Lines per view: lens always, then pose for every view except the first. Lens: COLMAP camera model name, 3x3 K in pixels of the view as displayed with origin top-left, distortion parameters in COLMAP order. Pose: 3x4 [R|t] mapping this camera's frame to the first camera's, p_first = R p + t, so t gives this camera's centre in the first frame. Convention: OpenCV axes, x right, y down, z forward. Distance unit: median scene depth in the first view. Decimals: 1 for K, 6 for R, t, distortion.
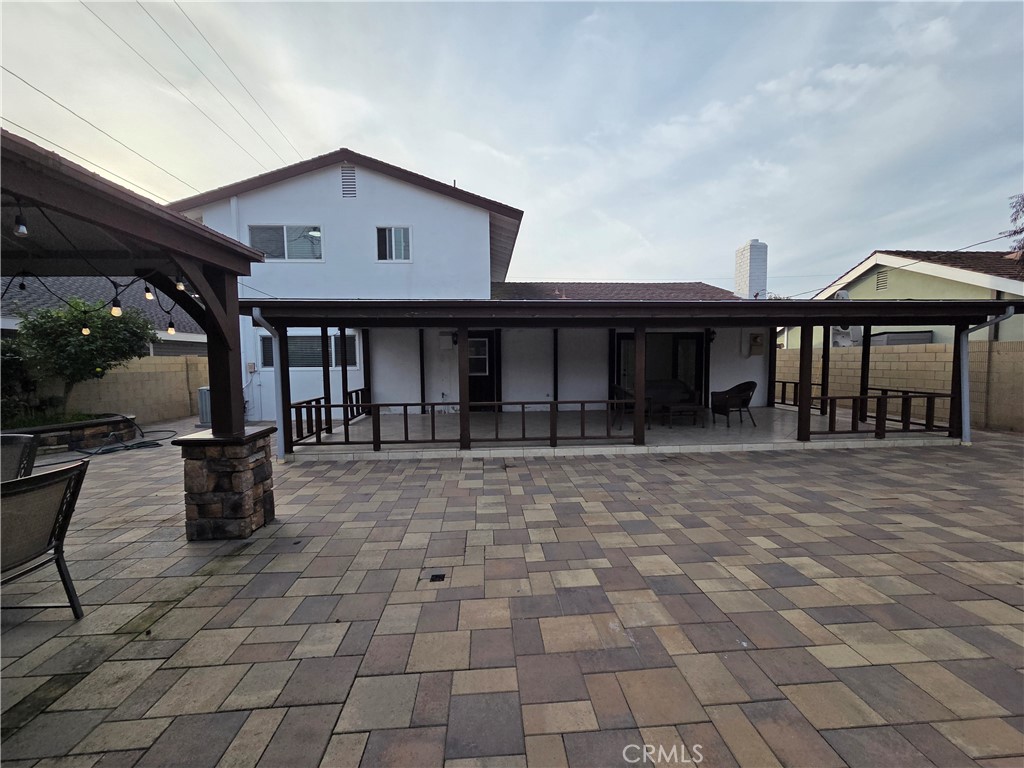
lens RADIAL K [[417.6, 0, 511.4], [0, 417.6, 388.2], [0, 0, 1]] dist [0.002631, 0.000048]
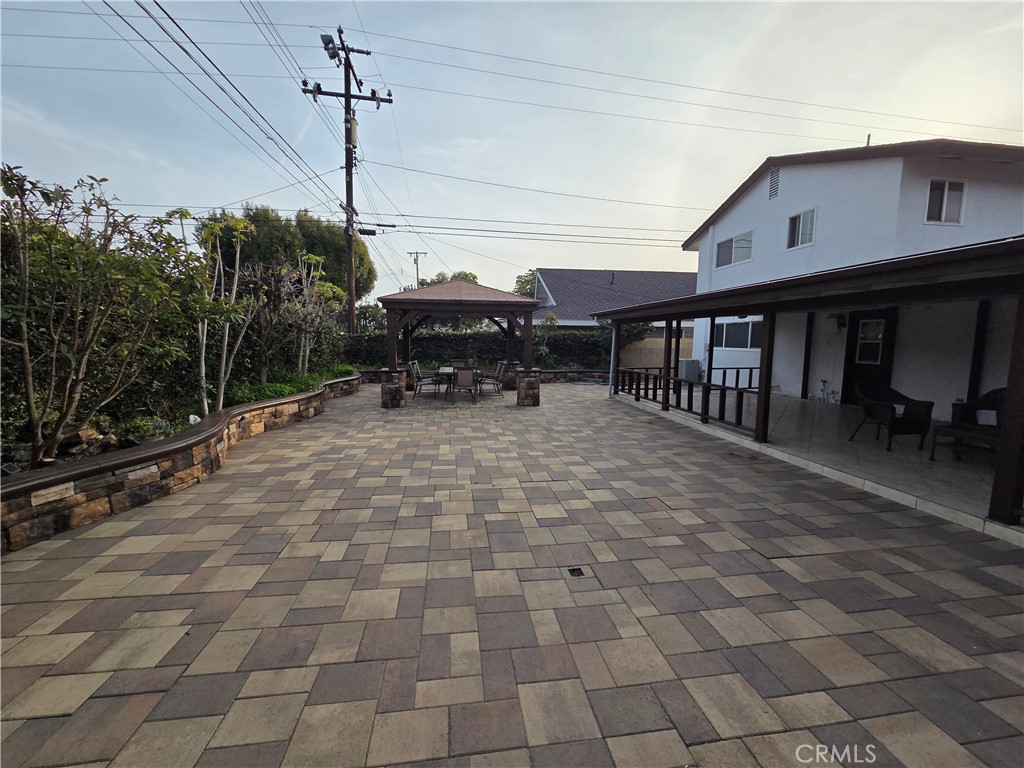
lens RADIAL K [[417.6, 0, 511.4], [0, 417.6, 388.2], [0, 0, 1]] dist [0.002631, 0.000048]
pose [[0.073655, 0.125968, -0.989296, 0.744152], [-0.074159, 0.989936, 0.120529, -0.032472], [0.994523, 0.064487, 0.082255, 0.241112]]
